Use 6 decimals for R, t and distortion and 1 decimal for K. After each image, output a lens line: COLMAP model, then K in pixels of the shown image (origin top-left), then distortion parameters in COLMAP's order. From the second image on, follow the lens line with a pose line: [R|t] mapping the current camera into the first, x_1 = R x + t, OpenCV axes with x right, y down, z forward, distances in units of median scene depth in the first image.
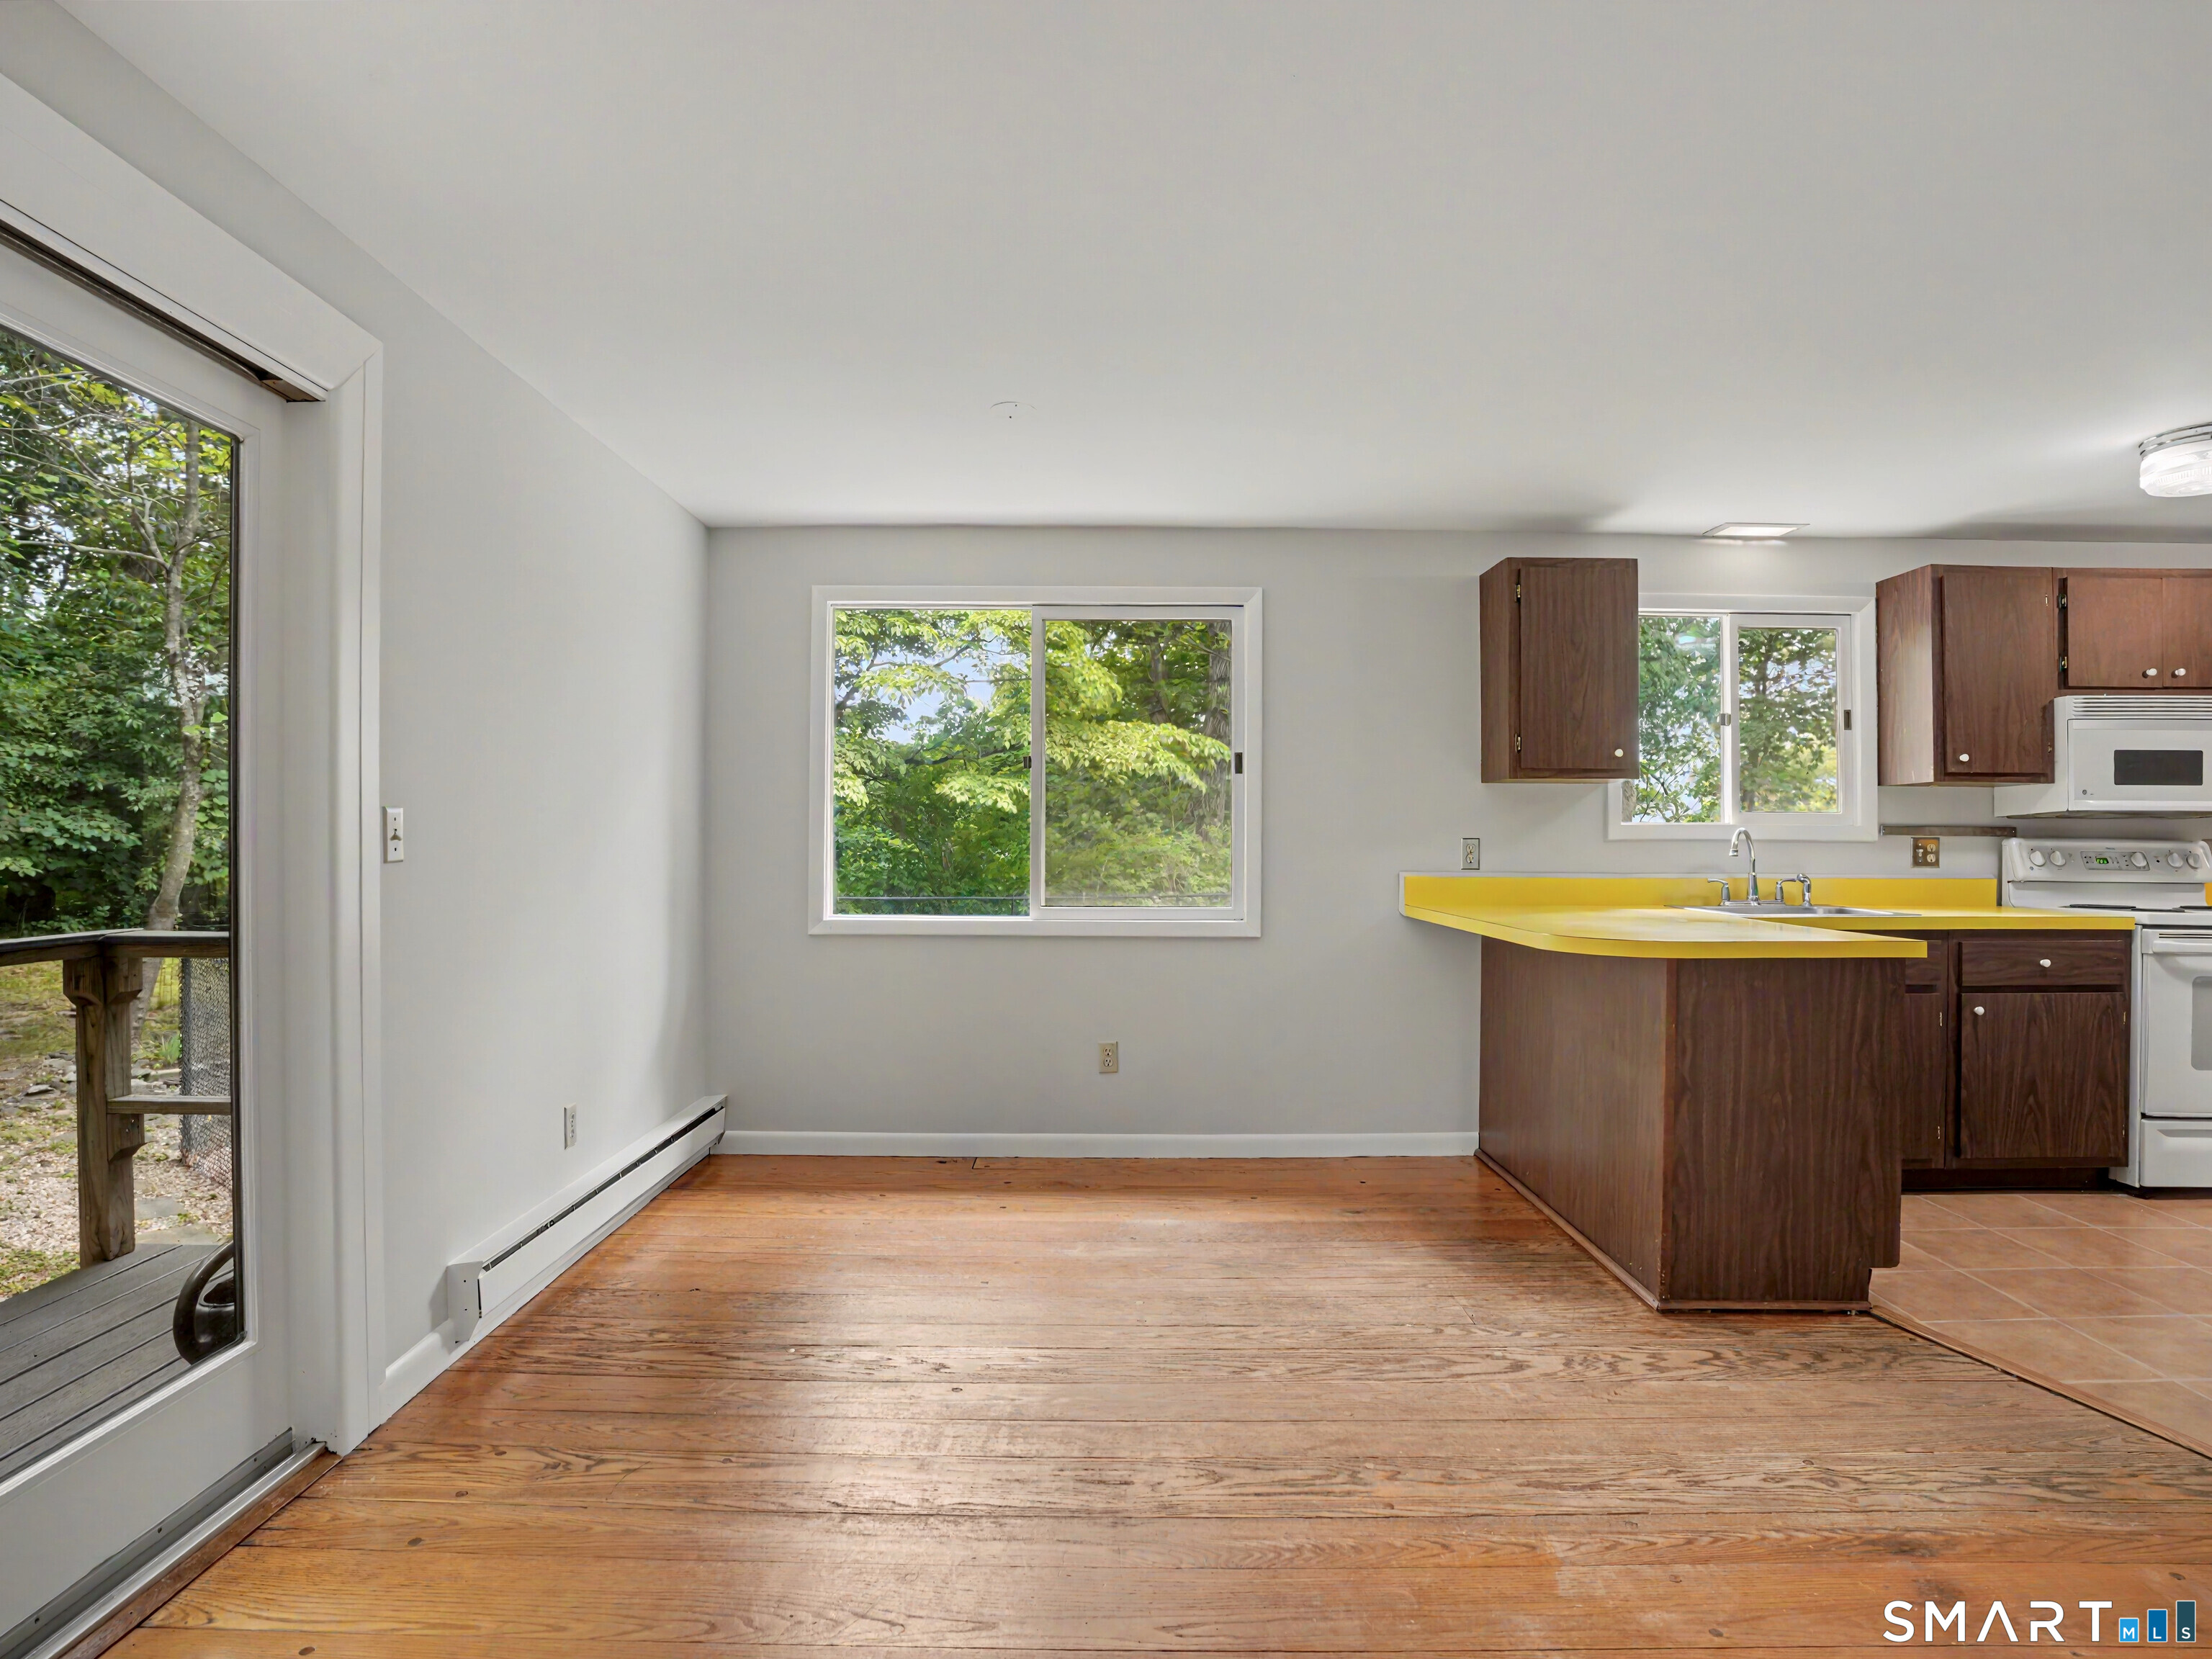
lens RADIAL K [[1250.0, 0, 1103.9], [0, 1250.0, 821.1], [0, 0, 1]] dist [-0.055427, 0.022441]
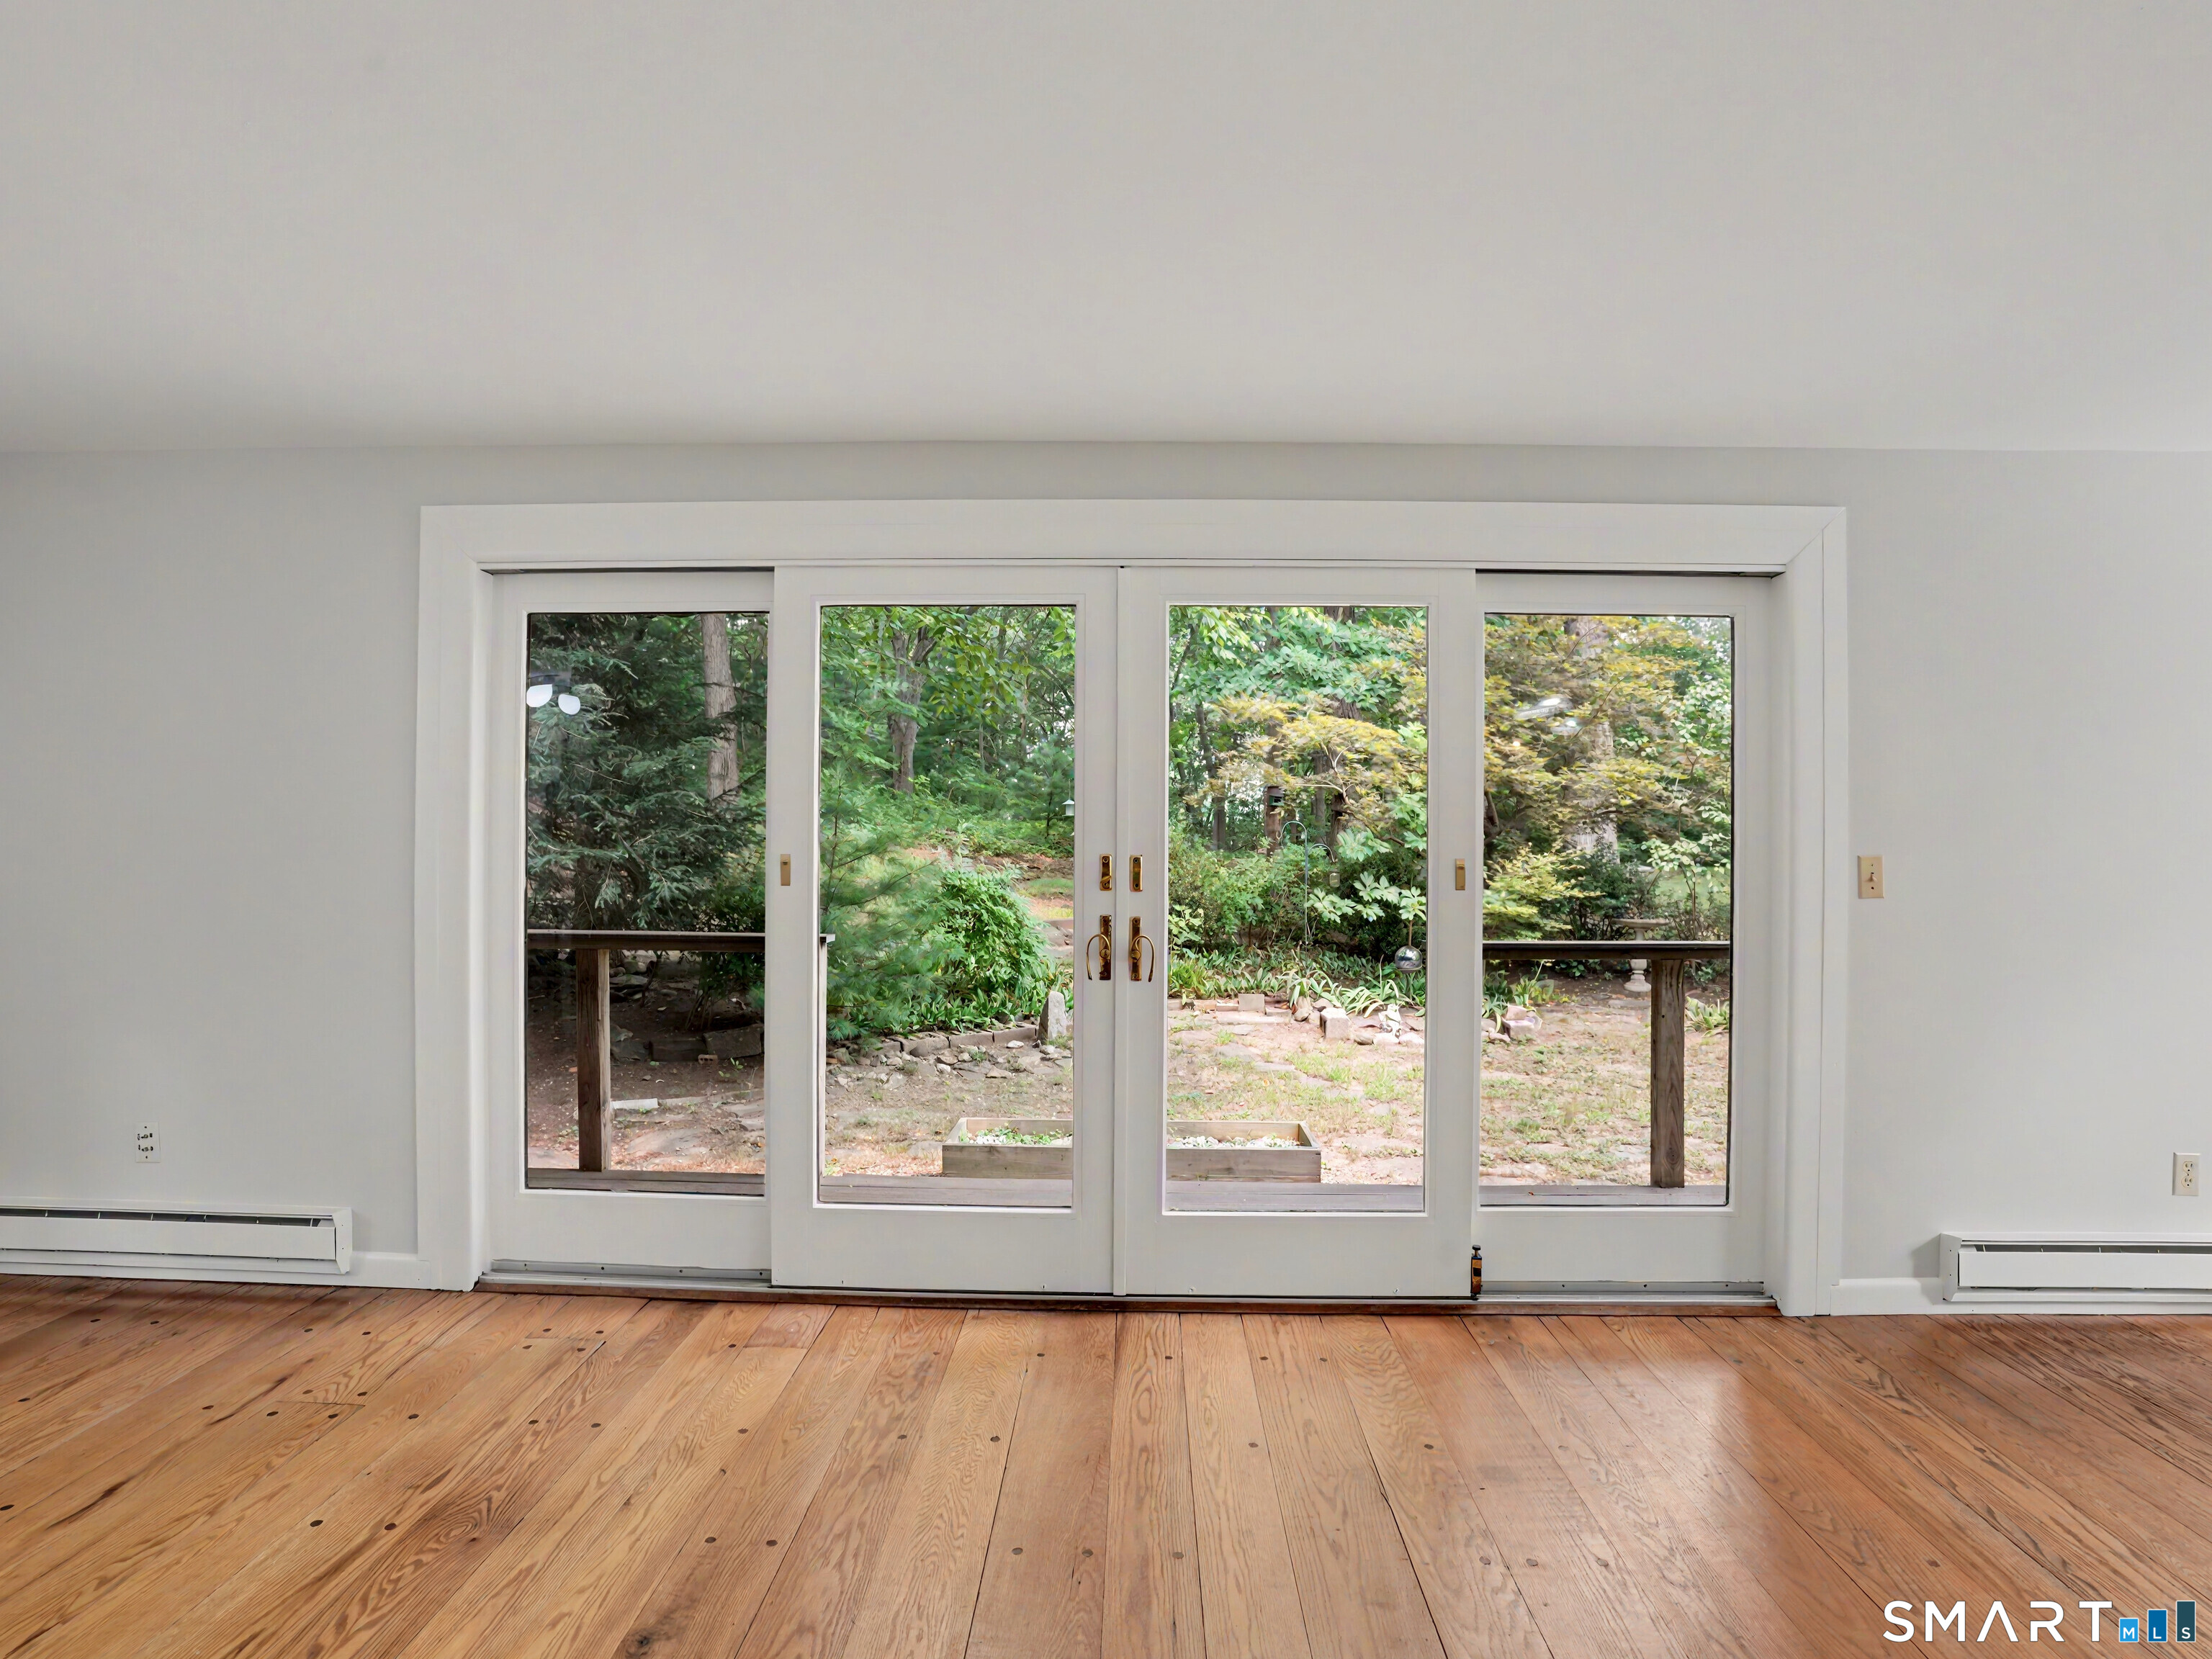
lens RADIAL K [[1211.4, 0, 1086.5], [0, 1211.4, 862.1], [0, 0, 1]] dist [-0.058151, 0.016679]
pose [[-0.041057, 0.003193, -0.999152, 0.612647], [0.012650, 0.999916, 0.002675, -0.018394], [0.999077, -0.012530, -0.041094, 0.190224]]
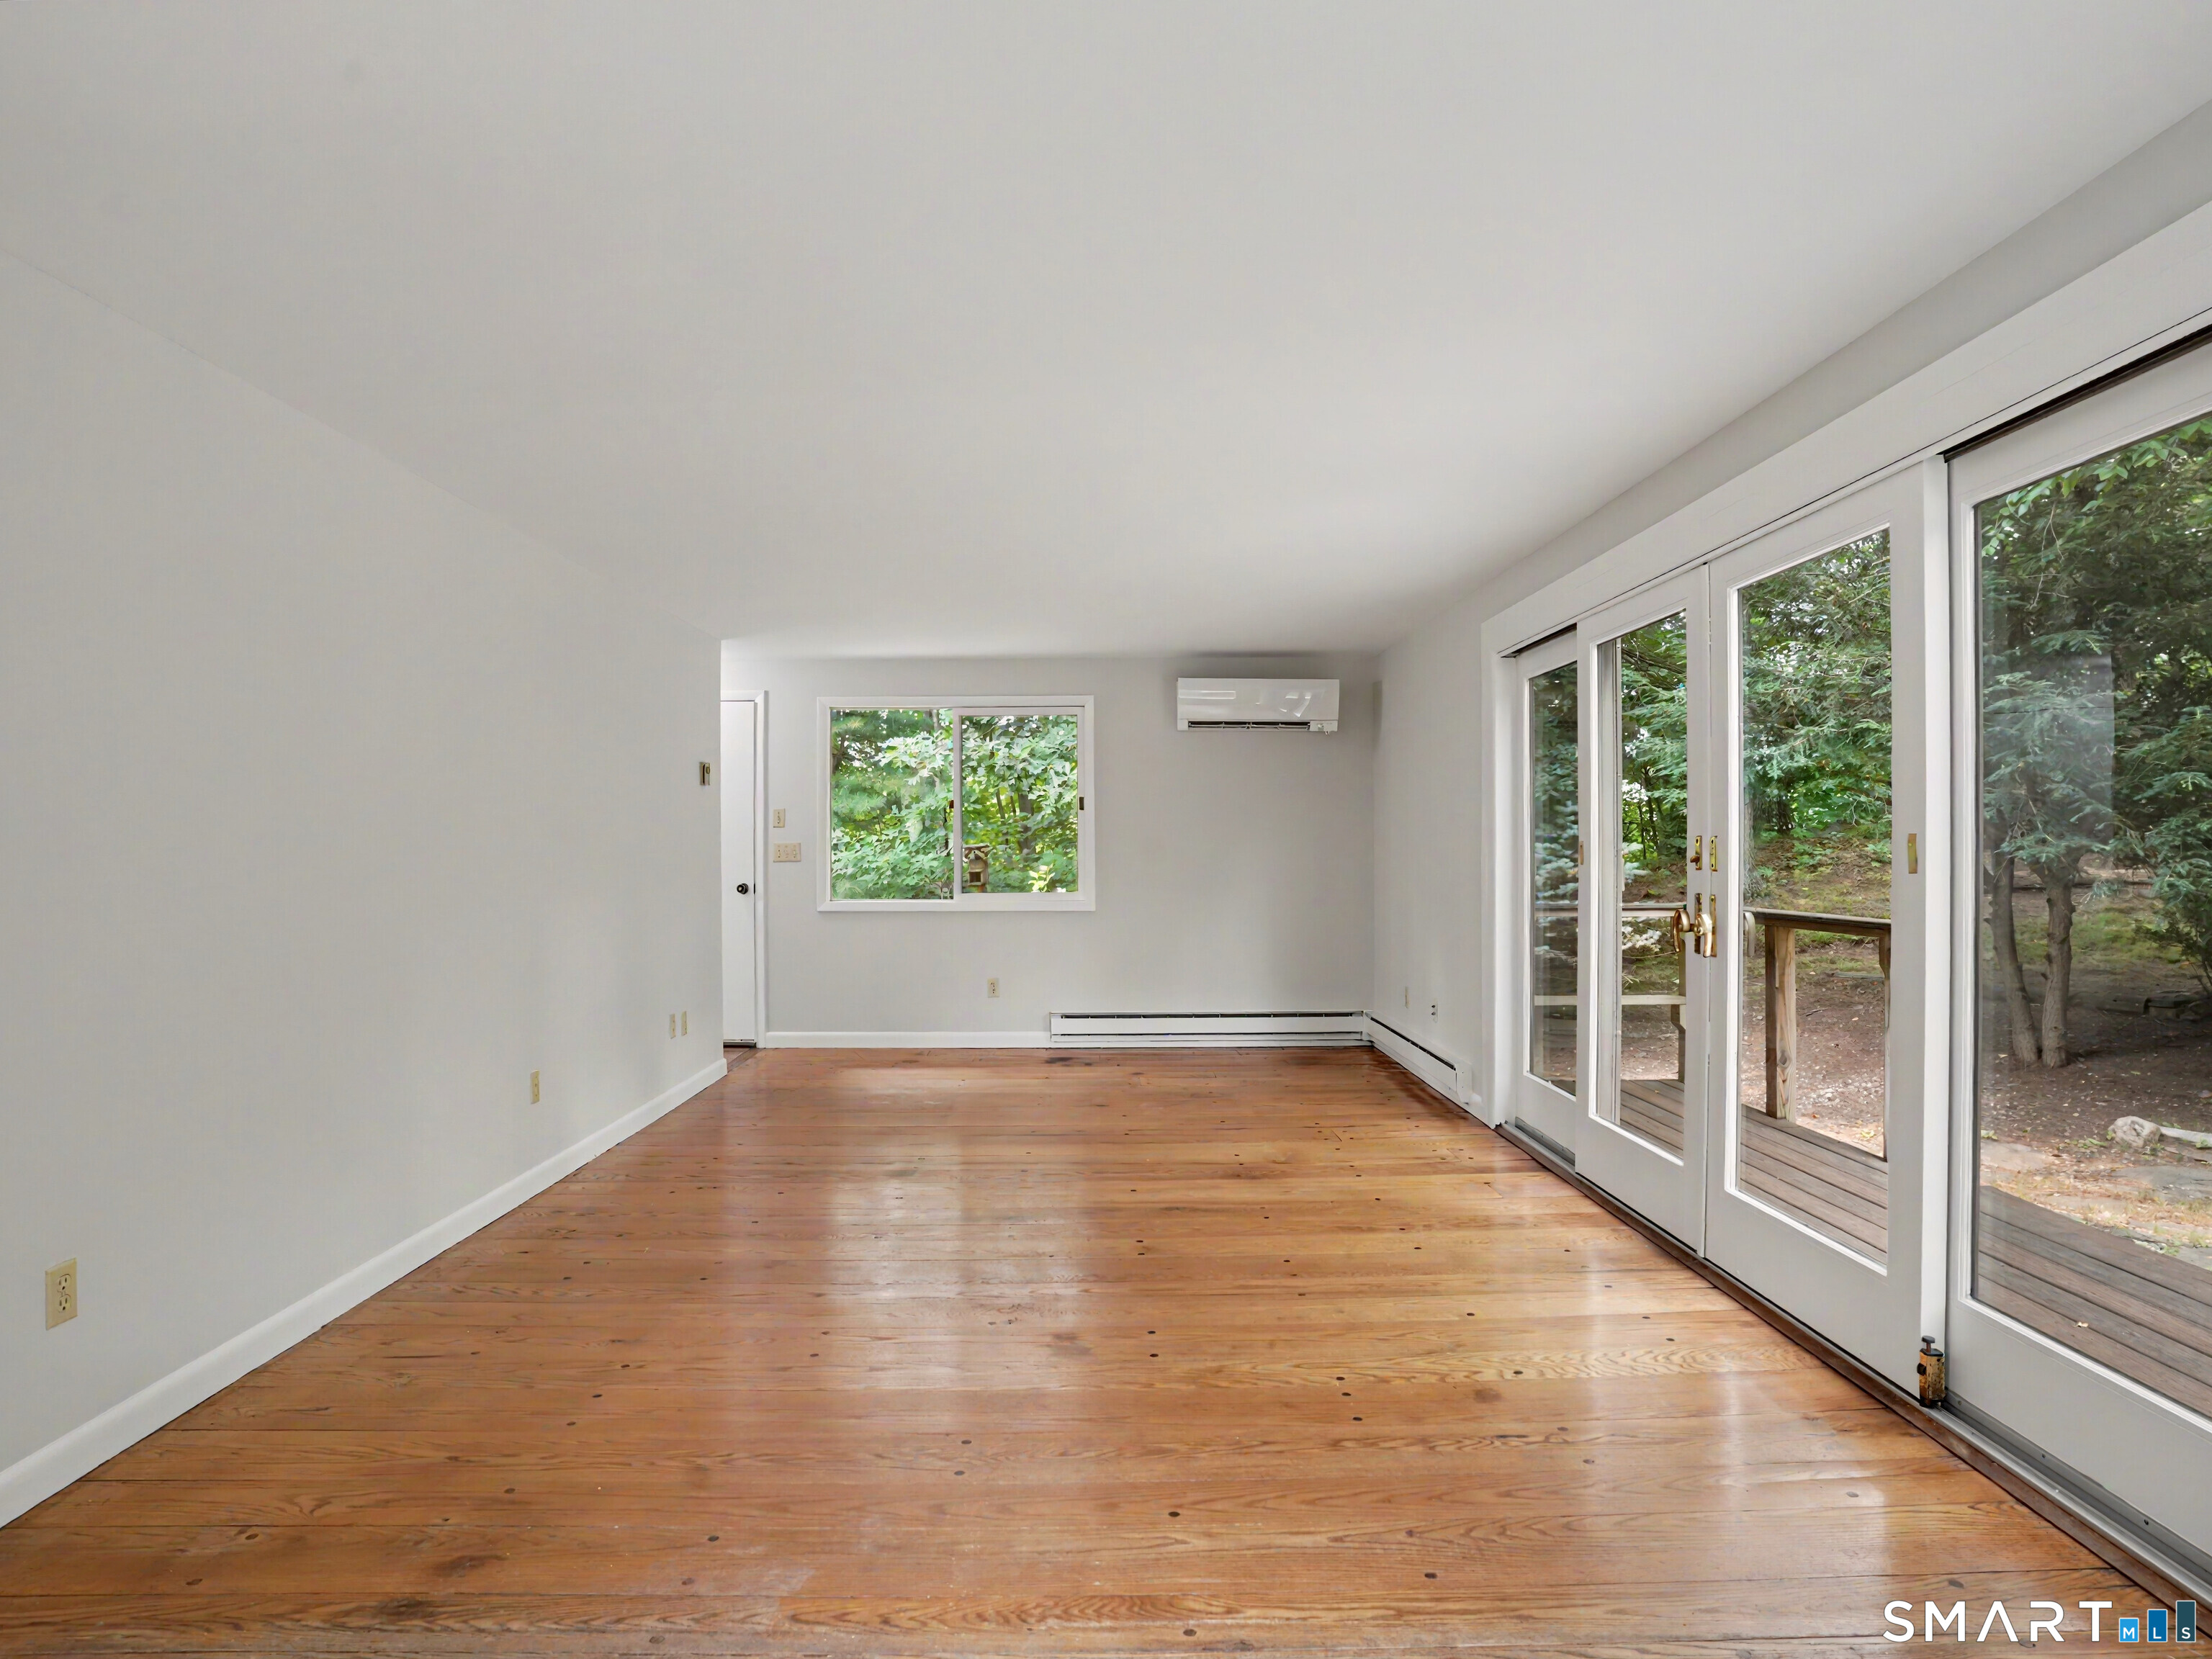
lens RADIAL K [[1250.0, 0, 1096.5], [0, 1250.0, 847.2], [0, 0, 1]] dist [-0.055427, 0.022441]
pose [[-0.999994, 0.000794, -0.003470, 0.101579], [0.000870, 0.999756, -0.022090, 0.013881], [0.003451, -0.022093, -0.999750, 1.351847]]
